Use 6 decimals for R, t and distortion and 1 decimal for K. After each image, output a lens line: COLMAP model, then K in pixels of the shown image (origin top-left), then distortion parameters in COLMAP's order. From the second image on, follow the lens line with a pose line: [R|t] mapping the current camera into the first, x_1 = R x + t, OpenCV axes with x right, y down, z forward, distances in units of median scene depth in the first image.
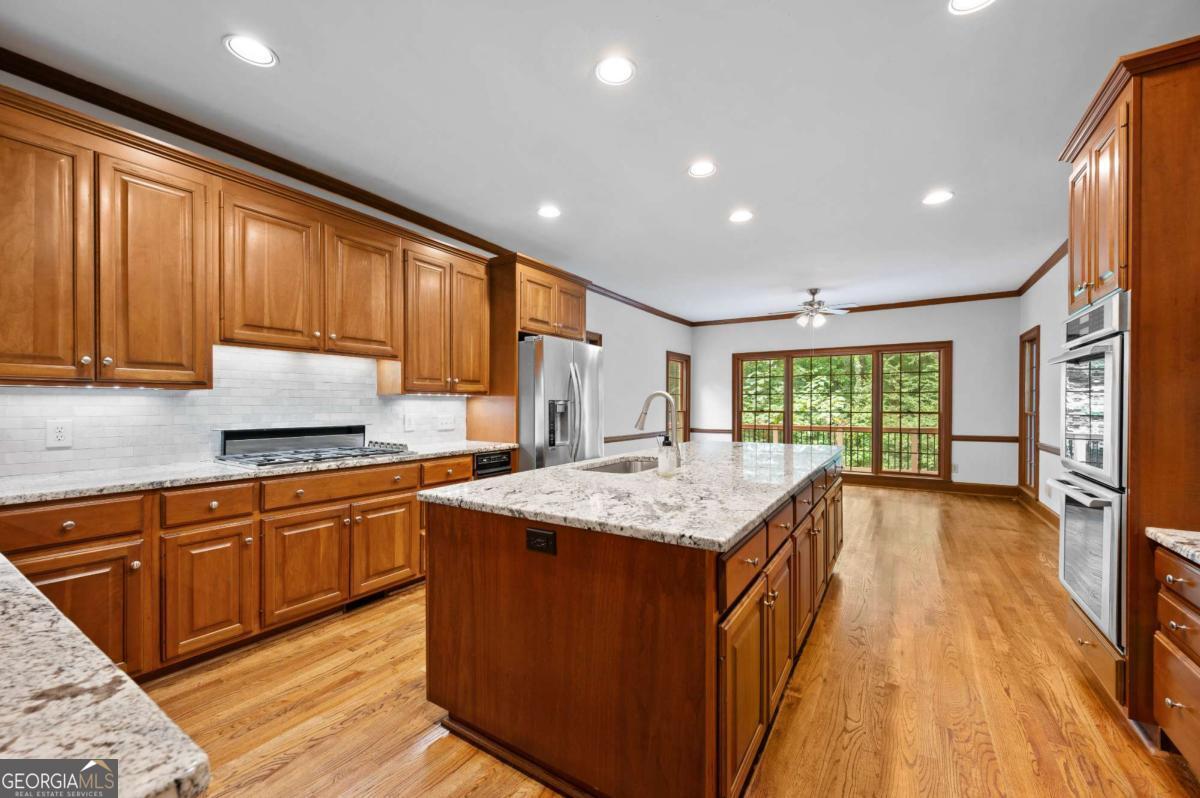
lens RADIAL K [[466.9, 0, 603.3], [0, 466.9, 406.2], [0, 0, 1]] dist [0.000031, 0.000436]
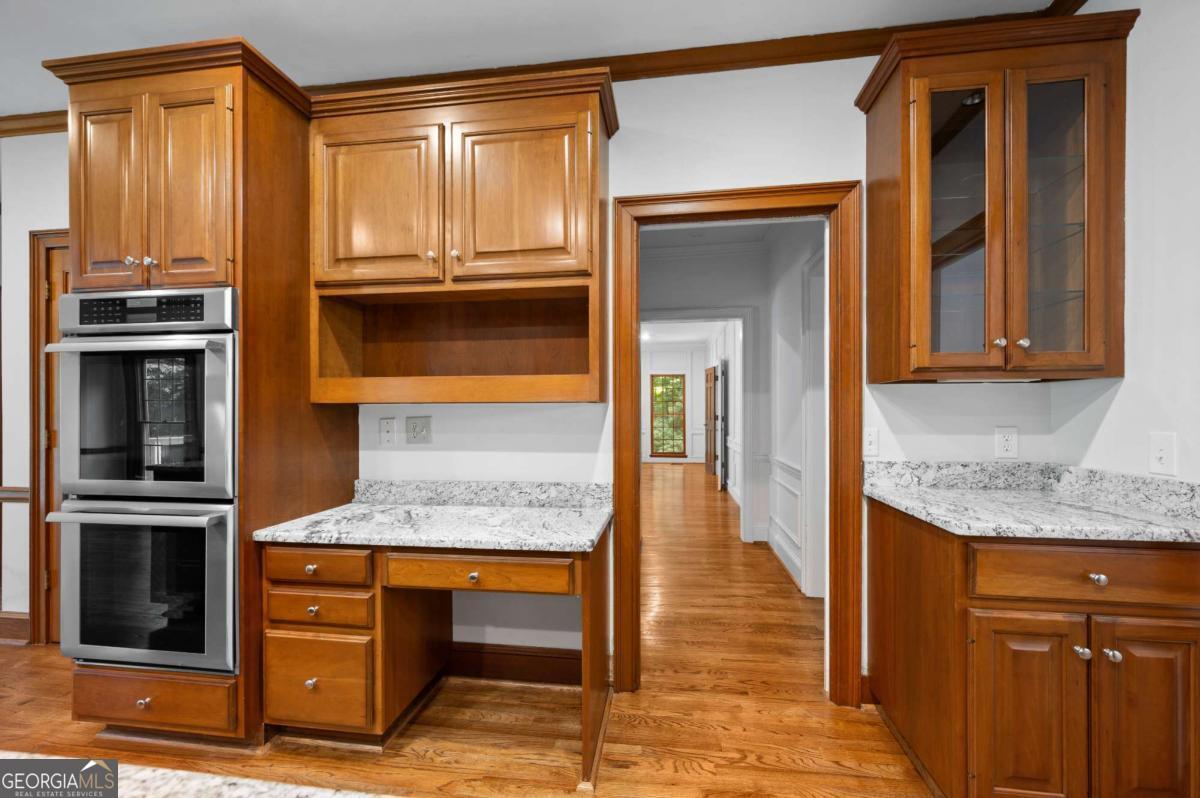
lens RADIAL K [[466.9, 0, 600.5], [0, 466.9, 407.6], [0, 0, 1]] dist [0.000031, 0.000436]
pose [[-0.413503, 0.005704, 0.910485, -0.038850], [0.000345, 0.999981, -0.006108, 0.003503], [-0.910503, -0.002211, -0.413497, 0.633857]]
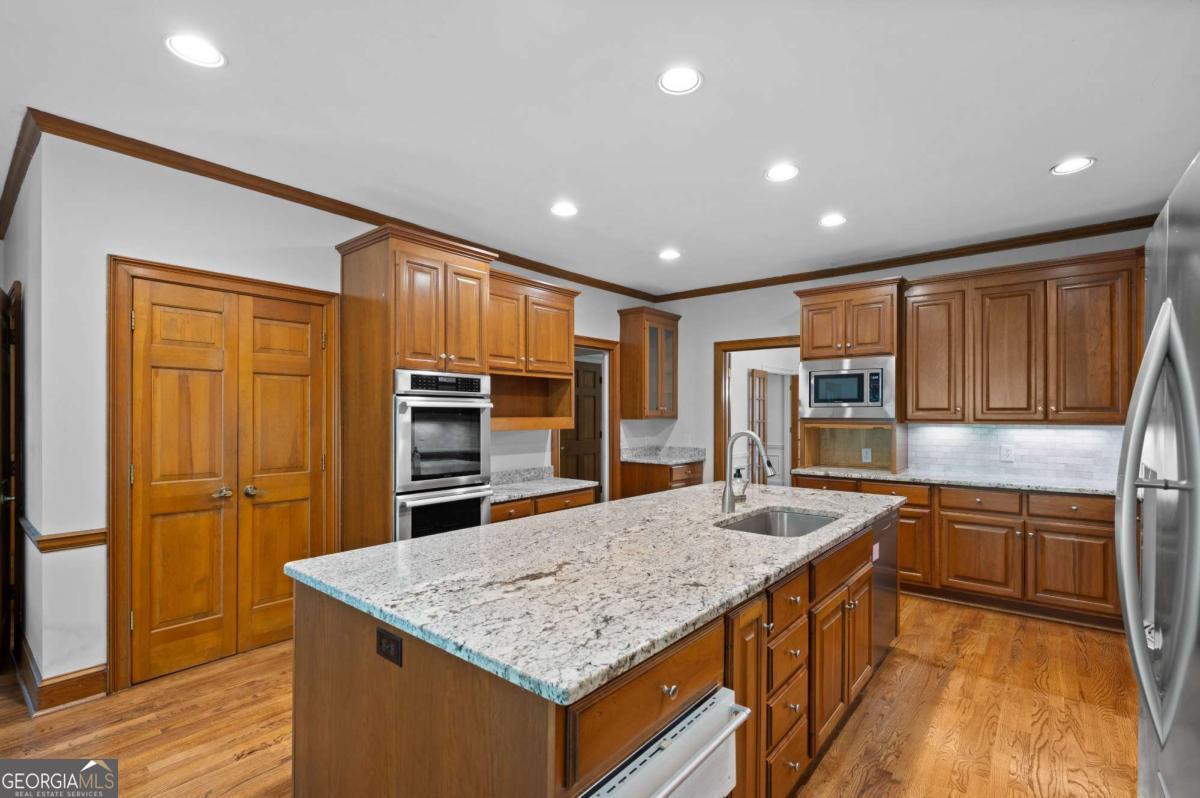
lens RADIAL K [[545.0, 0, 598.0], [0, 545.0, 409.7], [0, 0, 1]] dist [0.002117, -0.001408]
pose [[-0.991562, -0.003687, 0.129583, 0.296309], [-0.004798, 0.999954, -0.008265, -0.069592], [-0.129546, -0.008817, -0.991534, 2.450725]]
